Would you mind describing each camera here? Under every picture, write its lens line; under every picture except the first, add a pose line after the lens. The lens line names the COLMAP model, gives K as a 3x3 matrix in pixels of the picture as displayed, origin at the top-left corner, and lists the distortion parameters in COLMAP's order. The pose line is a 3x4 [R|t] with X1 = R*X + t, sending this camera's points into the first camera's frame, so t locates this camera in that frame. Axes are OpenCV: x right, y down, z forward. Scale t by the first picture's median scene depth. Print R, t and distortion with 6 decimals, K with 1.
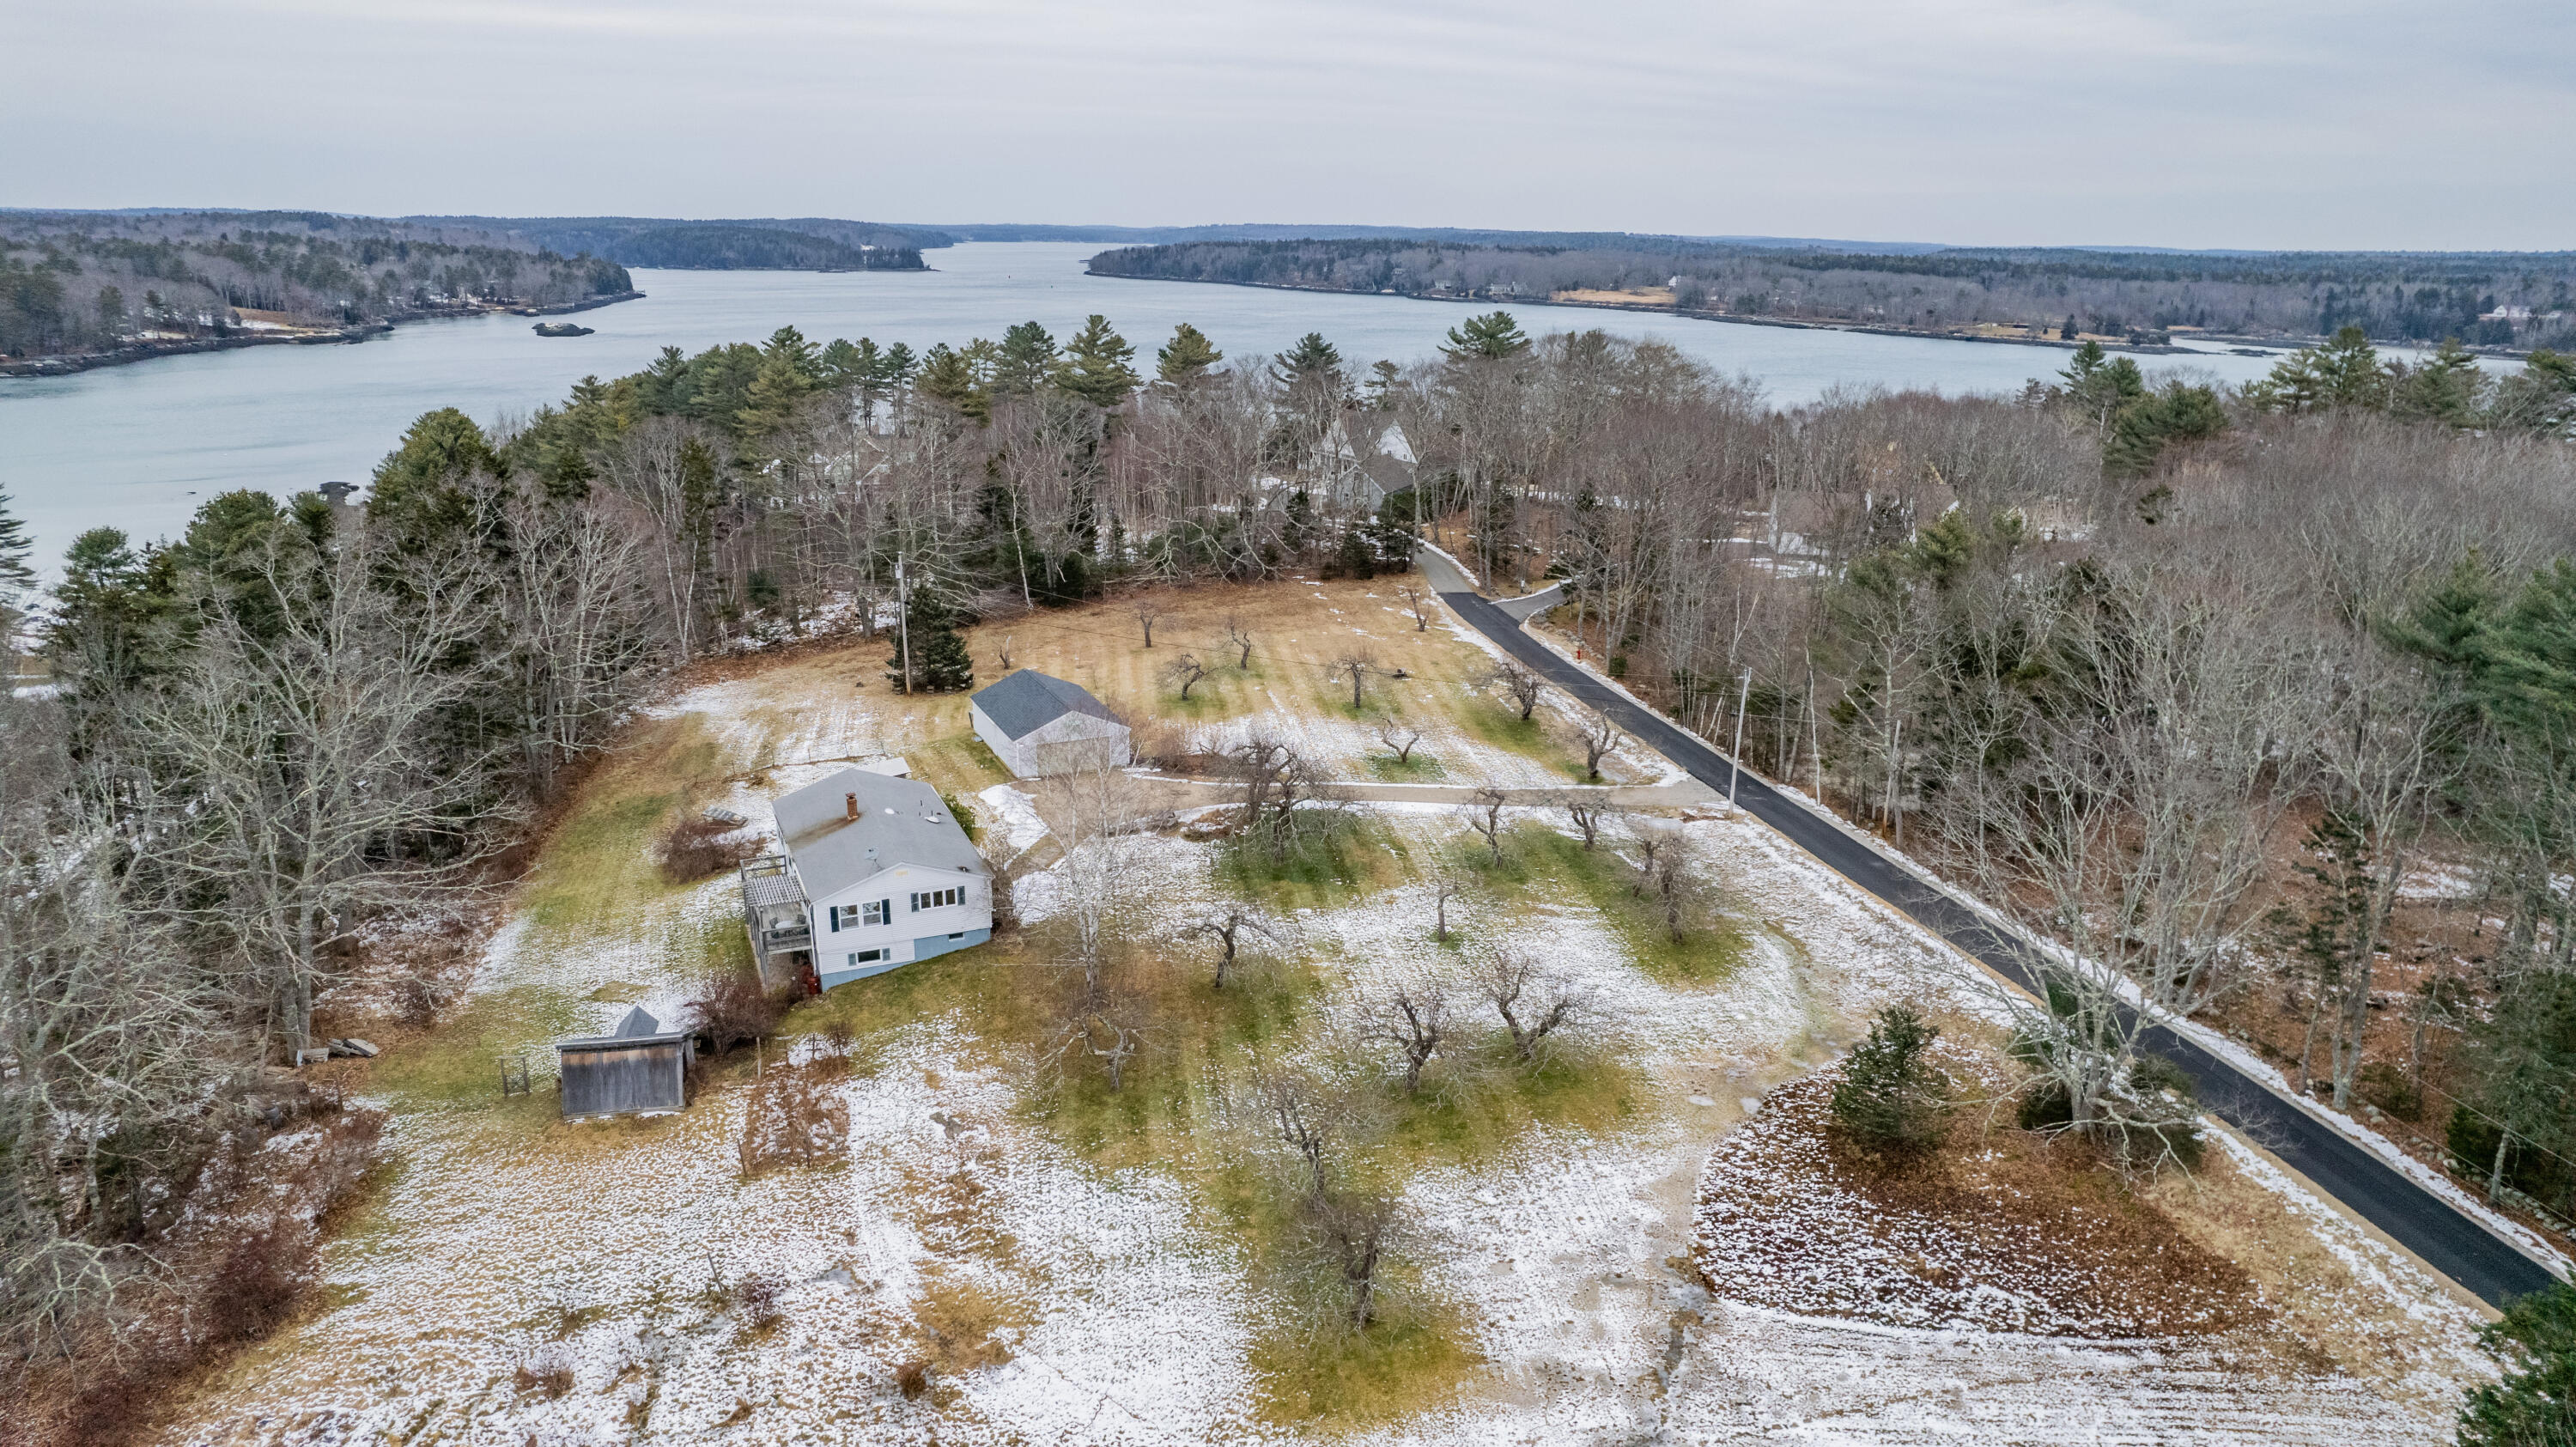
lens RADIAL K [[1661.3, 0, 1288.0], [0, 1661.3, 723.5], [0, 0, 1]] dist [-0.081288, 0.080730]
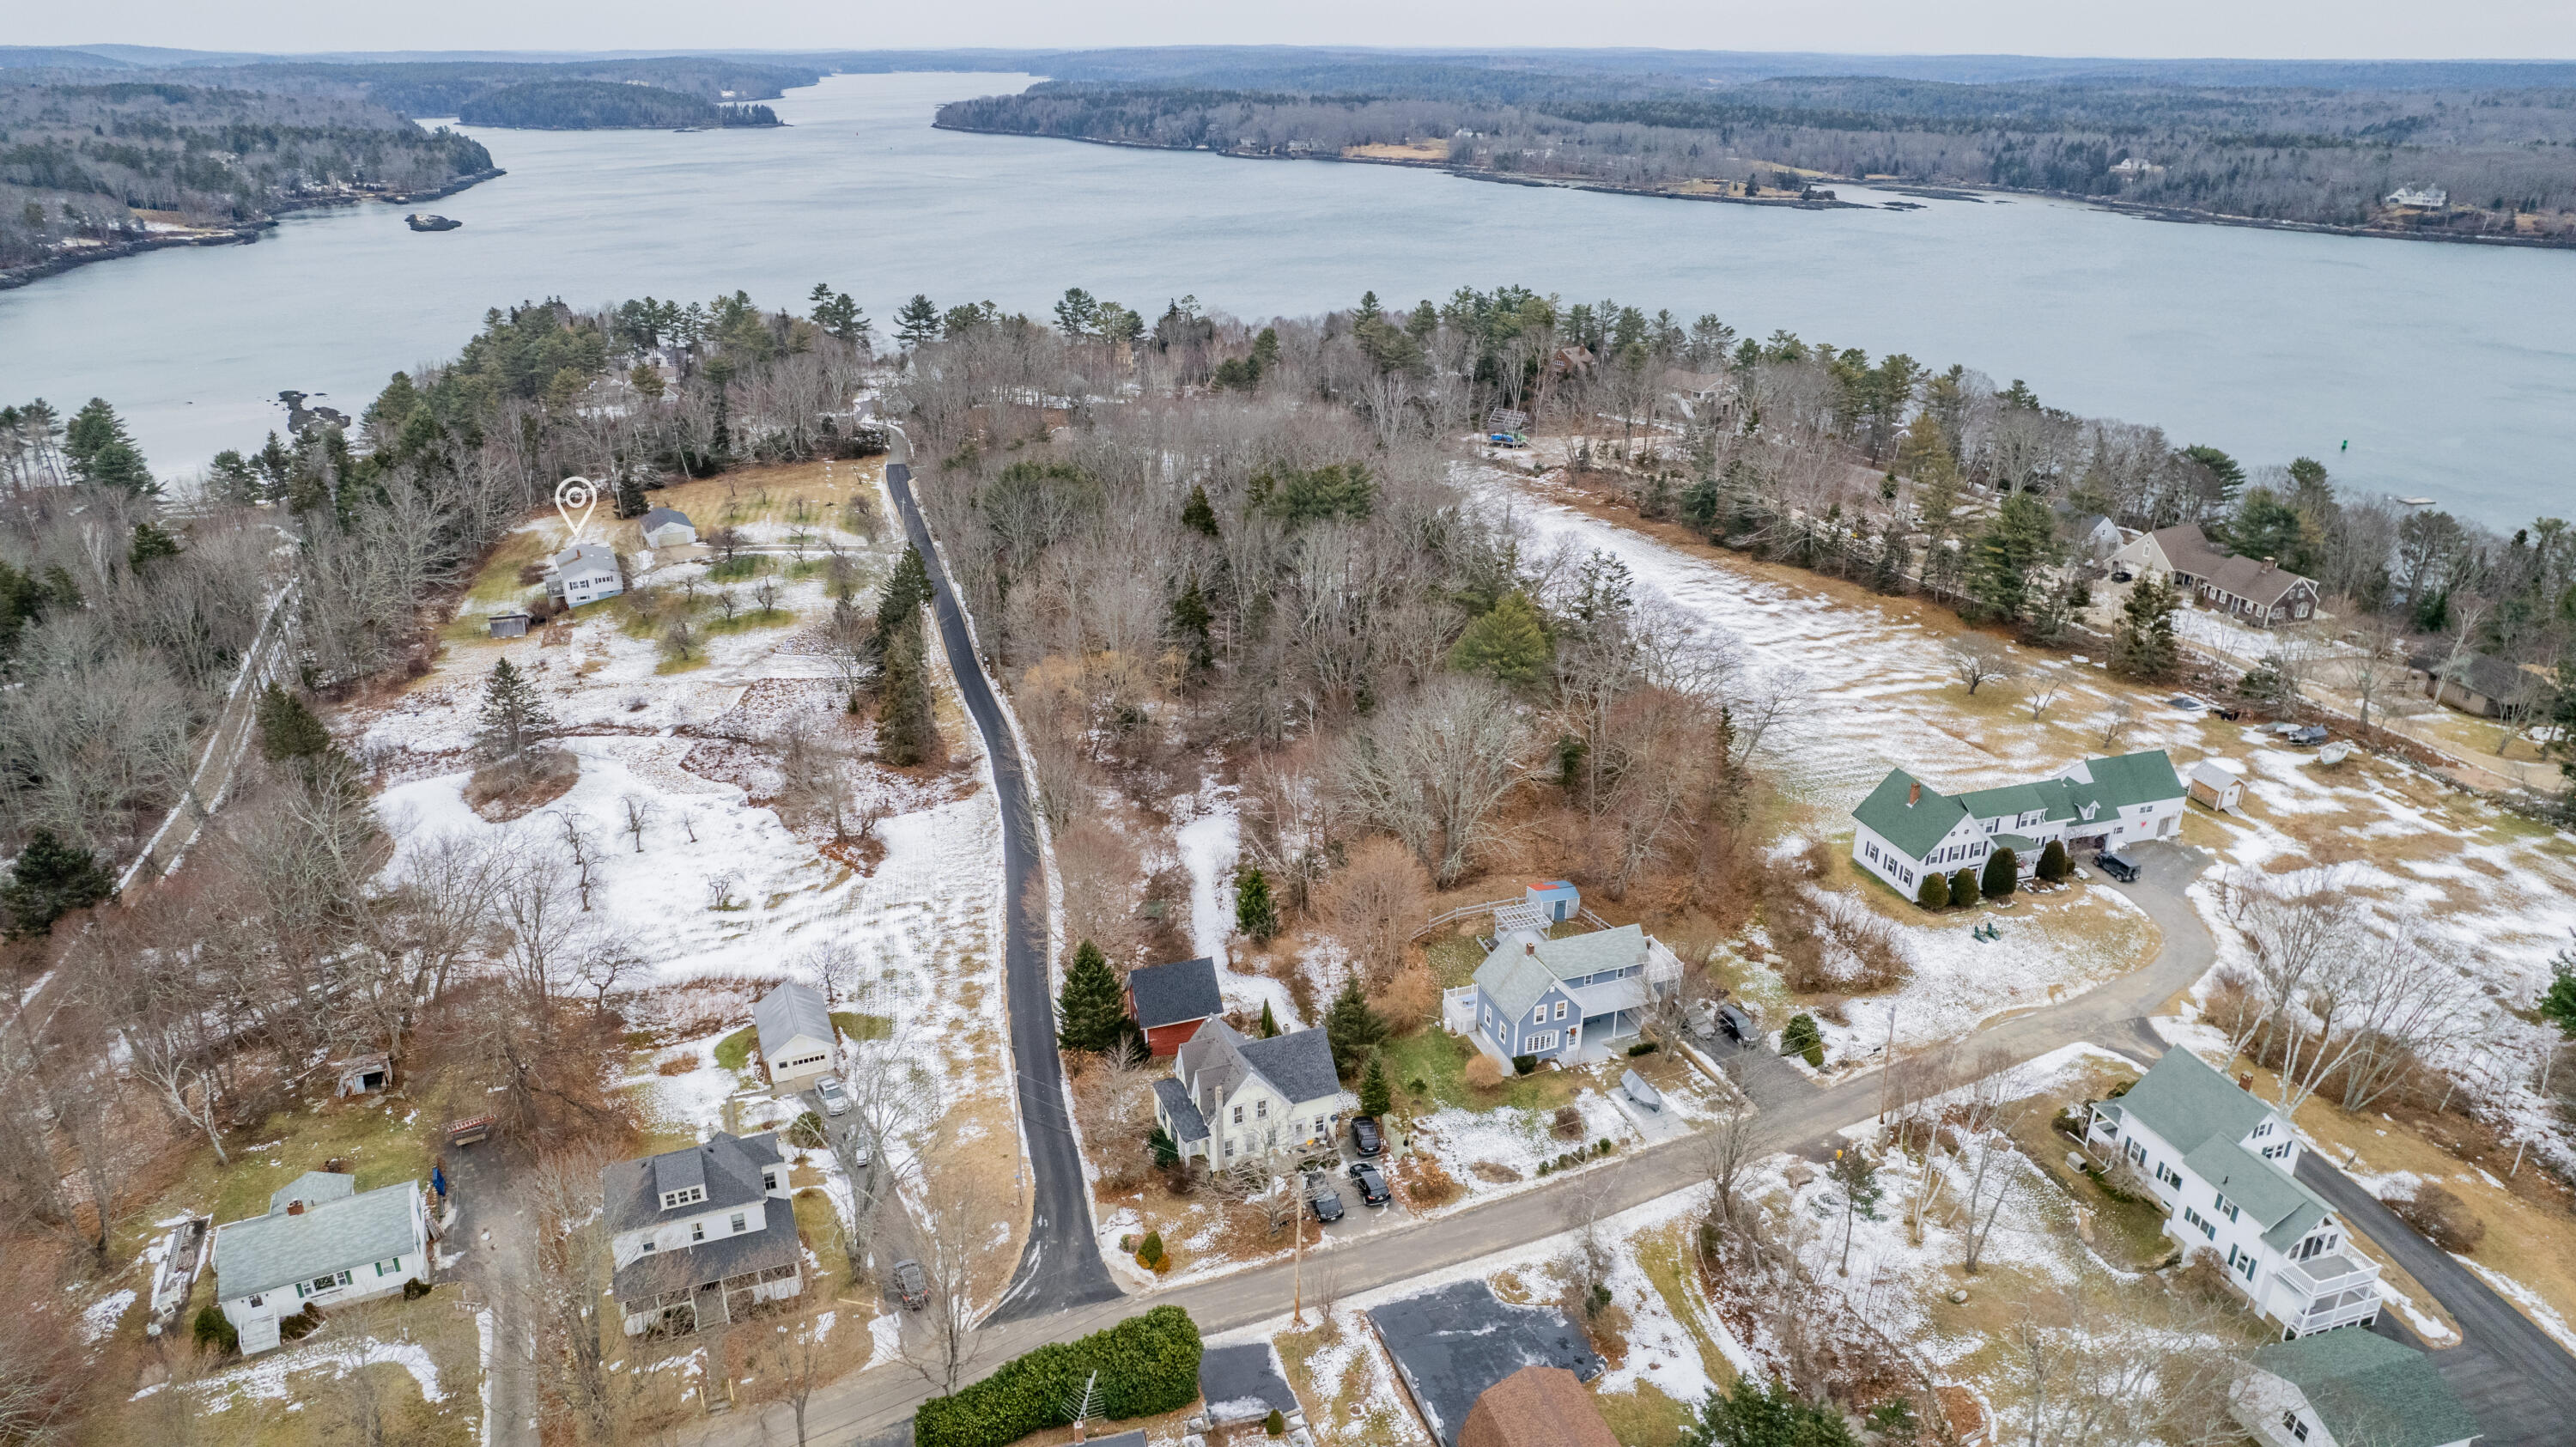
lens RADIAL K [[1661.3, 0, 1288.0], [0, 1661.3, 723.5], [0, 0, 1]] dist [-0.081288, 0.080730]
pose [[0.998042, -0.036678, 0.050655, 0.088547], [0.031291, 0.994155, 0.103332, 0.008837], [-0.054149, -0.101545, 0.993356, -0.213462]]
